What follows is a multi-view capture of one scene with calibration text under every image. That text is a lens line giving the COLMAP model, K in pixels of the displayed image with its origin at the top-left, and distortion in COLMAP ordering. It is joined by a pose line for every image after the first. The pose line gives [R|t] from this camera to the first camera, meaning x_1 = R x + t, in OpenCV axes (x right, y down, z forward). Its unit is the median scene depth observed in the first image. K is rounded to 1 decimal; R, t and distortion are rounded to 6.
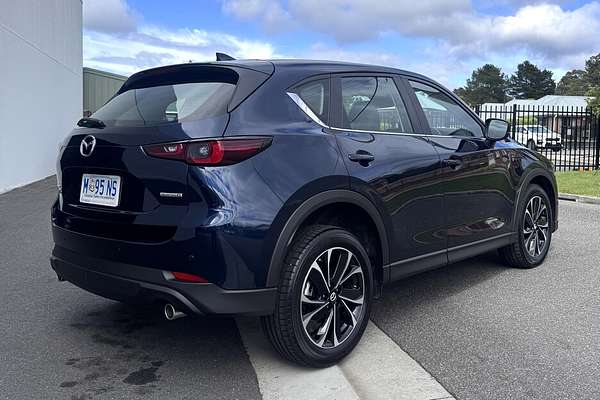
lens RADIAL K [[570.4, 0, 302.0], [0, 570.4, 179.3], [0, 0, 1]] dist [0.129708, -0.278562]
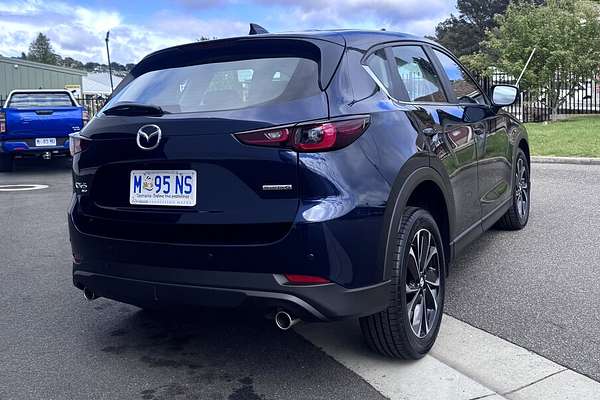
lens RADIAL K [[570.4, 0, 302.0], [0, 570.4, 179.3], [0, 0, 1]] dist [0.129708, -0.278562]
pose [[0.972145, -0.074160, 0.222338, -0.344136], [0.064455, 0.996637, 0.050606, -0.024348], [-0.225343, -0.034865, 0.973655, 0.132510]]
